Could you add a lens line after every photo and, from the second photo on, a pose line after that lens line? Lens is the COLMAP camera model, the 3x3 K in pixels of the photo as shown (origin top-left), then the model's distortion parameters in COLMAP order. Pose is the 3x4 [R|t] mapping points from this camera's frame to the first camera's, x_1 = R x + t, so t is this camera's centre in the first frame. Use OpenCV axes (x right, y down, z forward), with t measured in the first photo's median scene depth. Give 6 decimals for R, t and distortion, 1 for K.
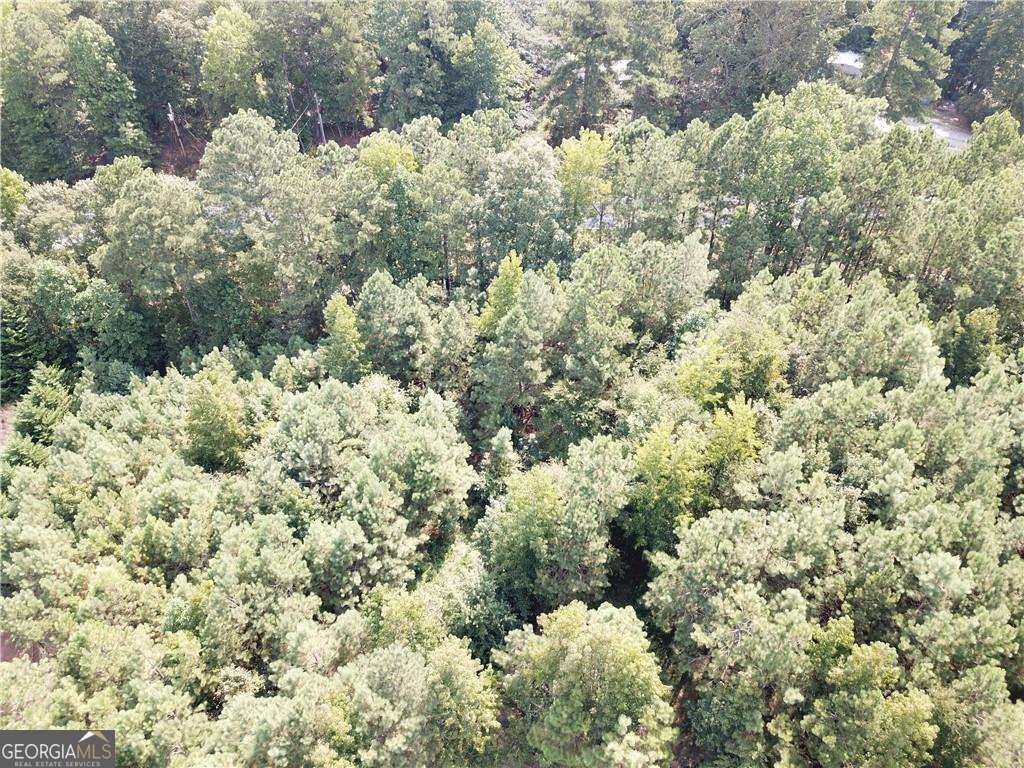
lens RADIAL K [[783.3, 0, 516.7], [0, 783.3, 377.5], [0, 0, 1]] dist [-0.000453, 0.003651]
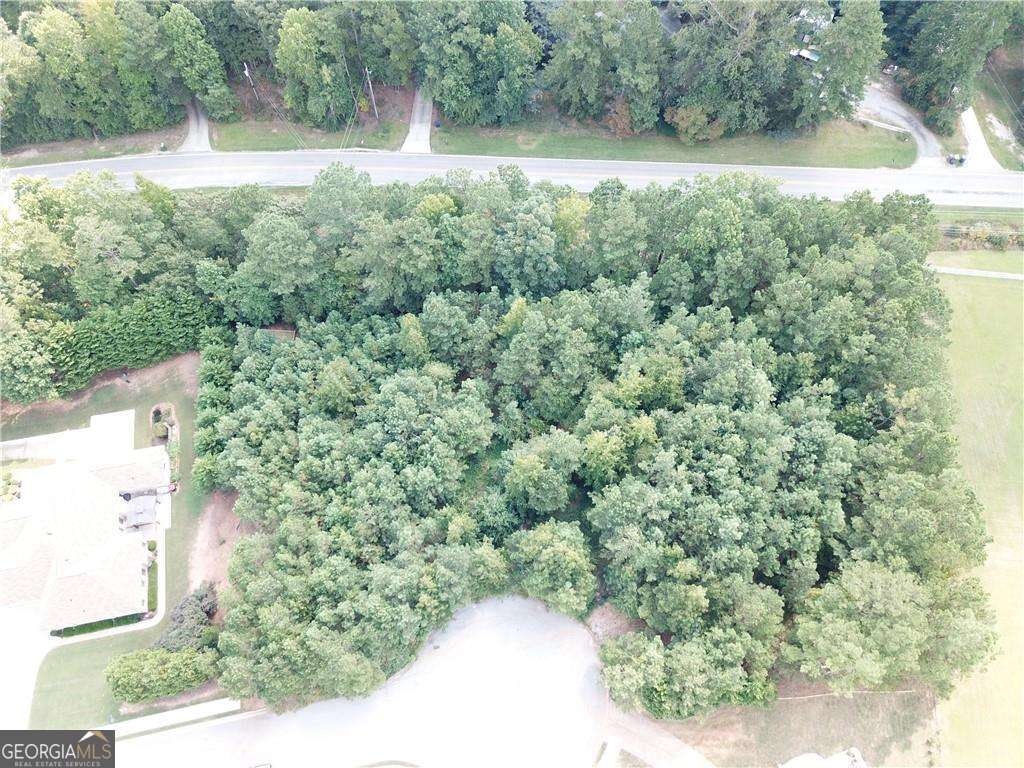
lens RADIAL K [[780.2, 0, 517.1], [0, 780.2, 378.4], [0, 0, 1]] dist [0.006519, -0.004340]
pose [[0.999615, 0.026654, -0.007654, 0.003056], [-0.022668, 0.944352, 0.328155, -0.585170], [0.015975, -0.327855, 0.944593, -0.597011]]
